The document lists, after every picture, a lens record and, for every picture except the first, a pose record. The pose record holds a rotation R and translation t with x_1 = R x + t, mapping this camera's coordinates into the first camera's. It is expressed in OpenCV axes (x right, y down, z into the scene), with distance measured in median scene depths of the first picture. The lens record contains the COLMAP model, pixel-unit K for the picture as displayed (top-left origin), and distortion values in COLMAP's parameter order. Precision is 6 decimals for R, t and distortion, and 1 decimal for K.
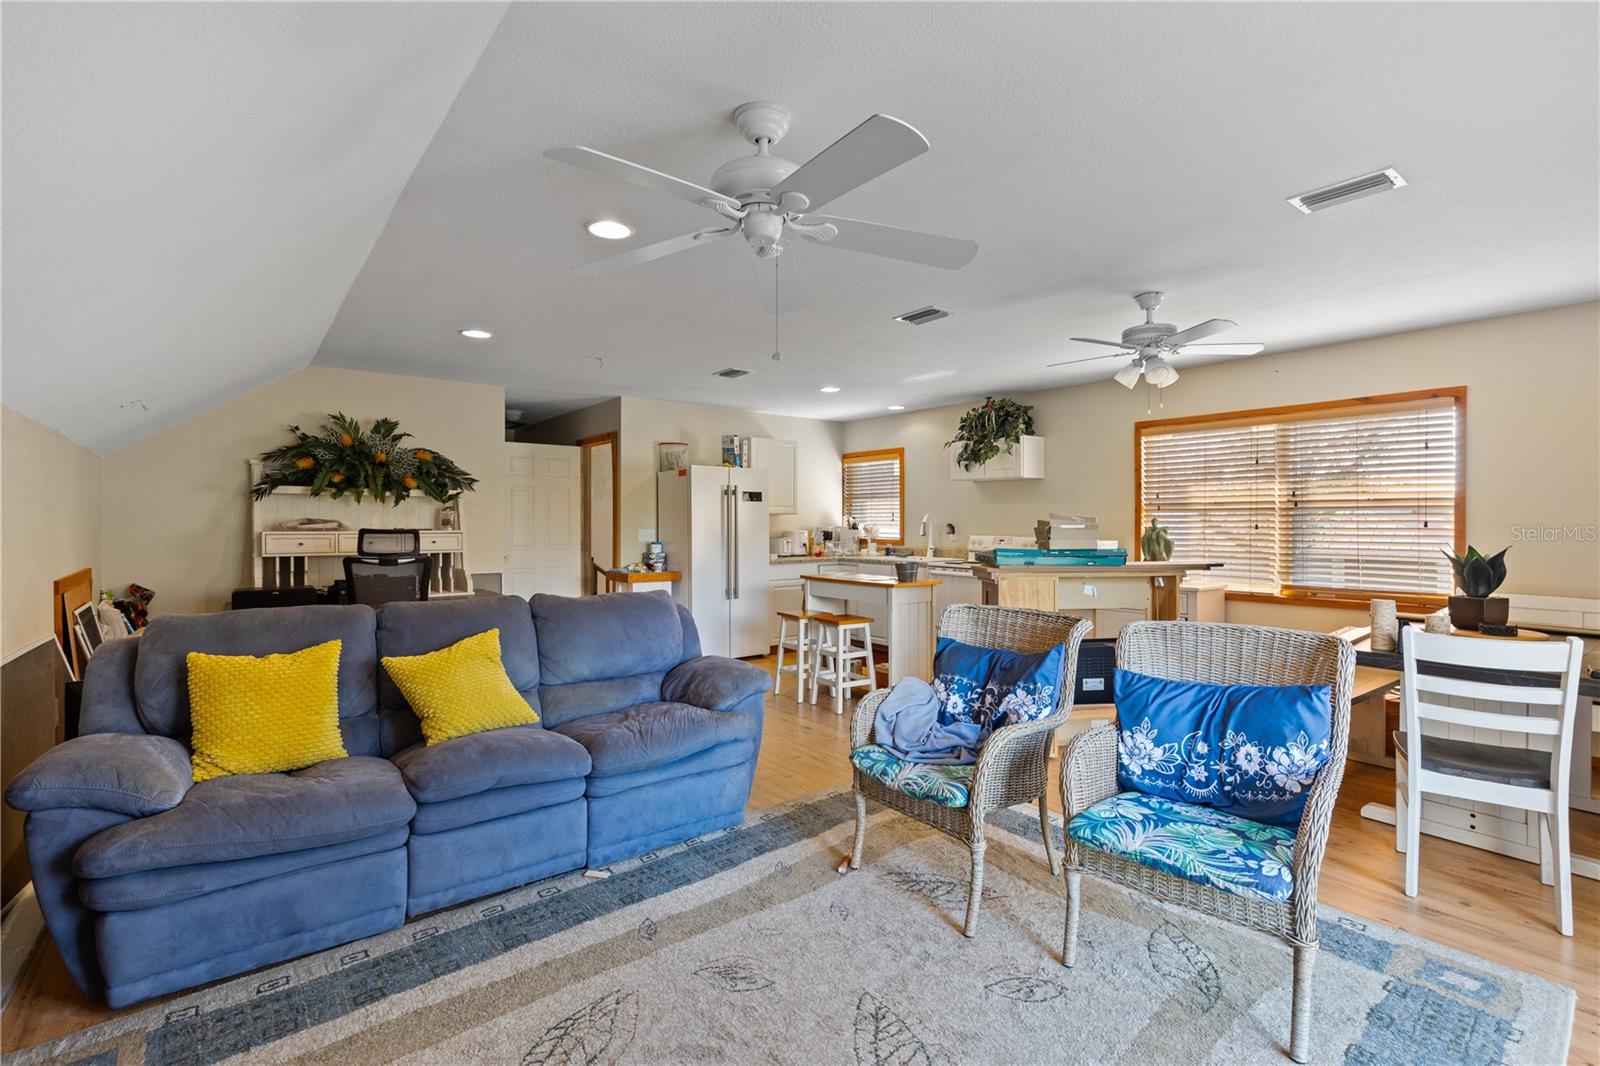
lens RADIAL K [[723.7, 0, 798.1], [0, 723.7, 529.2], [0, 0, 1]] dist [0.002267, -0.000047]
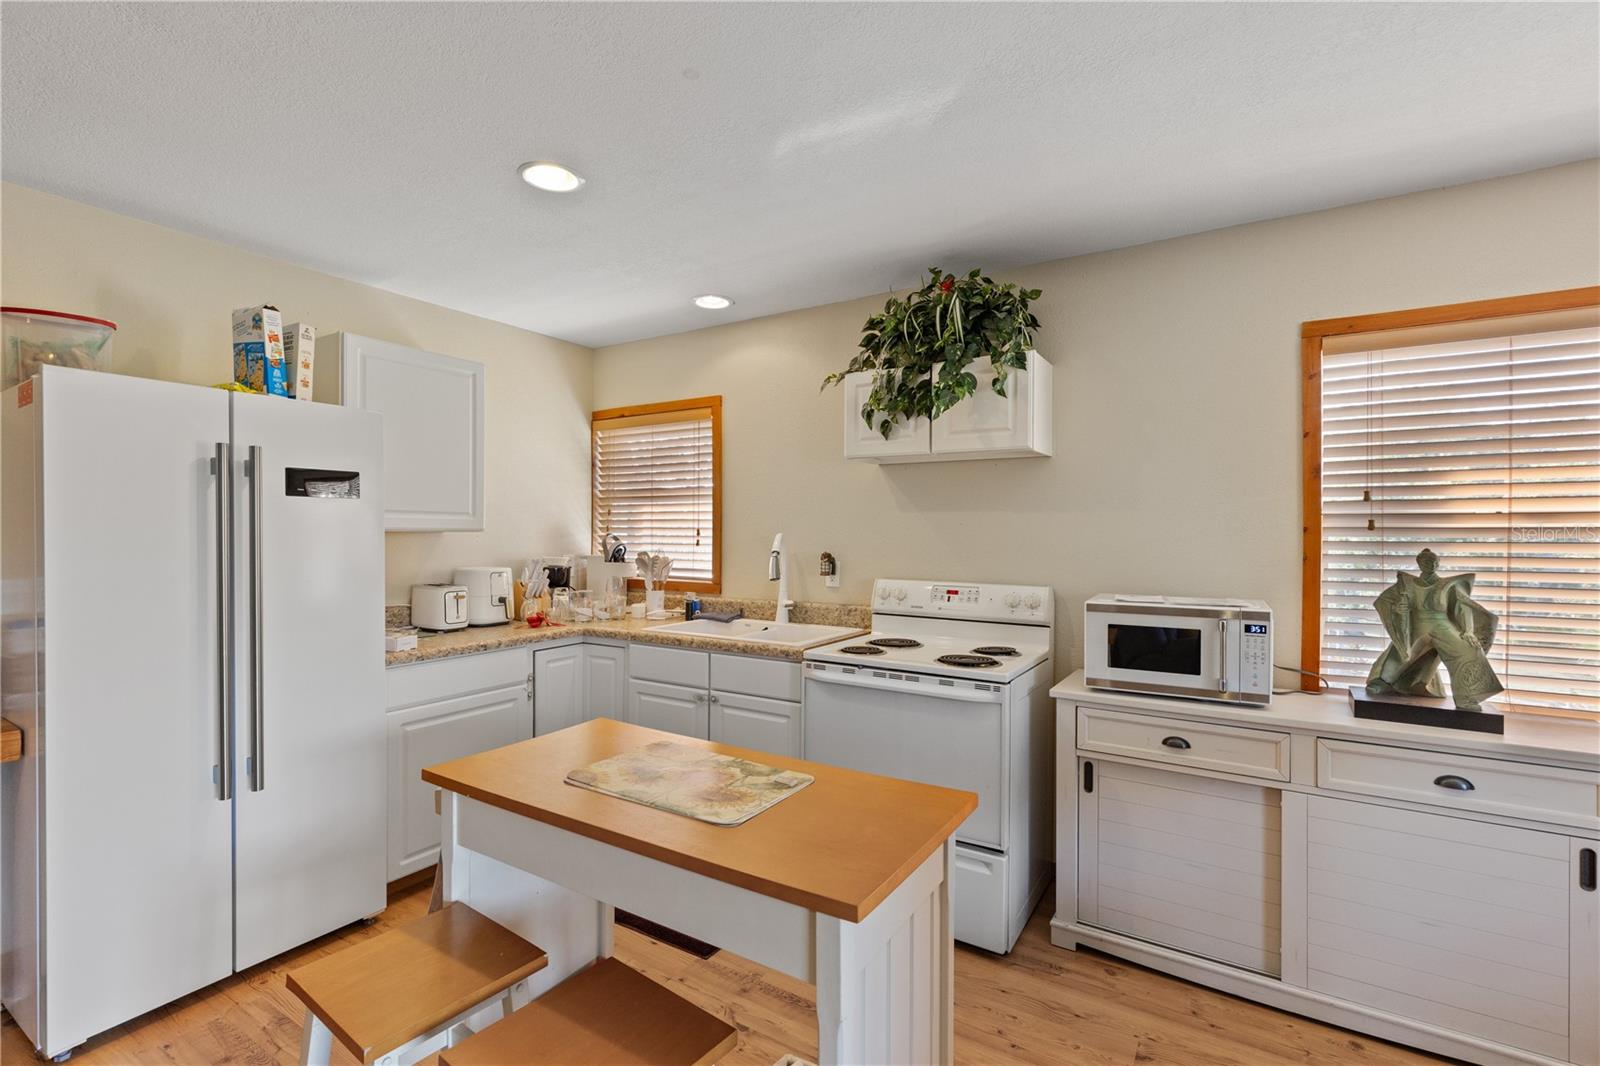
lens RADIAL K [[723.7, 0, 799.0], [0, 723.7, 535.1], [0, 0, 1]] dist [0.002267, -0.000047]
pose [[0.942947, 0.000213, 0.332943, 0.036079], [0.001341, 0.999989, -0.004436, -0.017847], [-0.332941, 0.004629, 0.942936, 0.581151]]
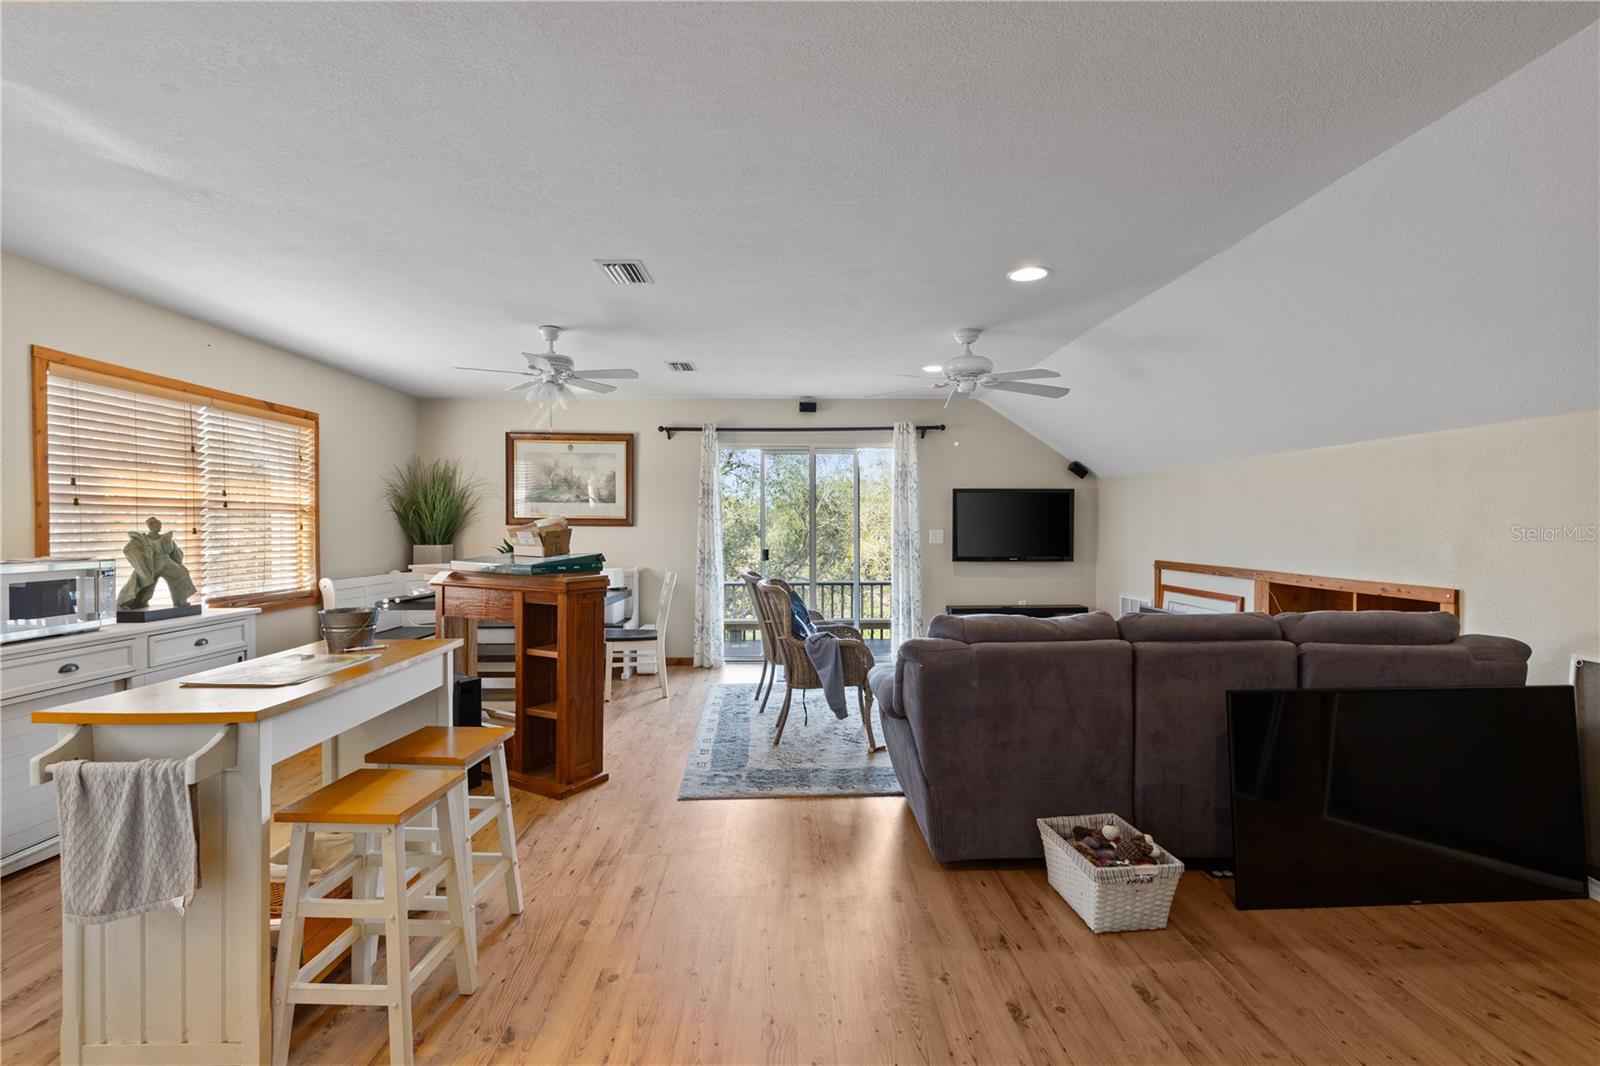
lens RADIAL K [[723.7, 0, 797.3], [0, 723.7, 529.6], [0, 0, 1]] dist [0.002267, -0.000047]
pose [[-0.791891, -0.005824, 0.610635, -0.282753], [0.002036, 0.999924, 0.012178, -0.009998], [-0.610660, 0.010887, -0.791818, 0.904286]]
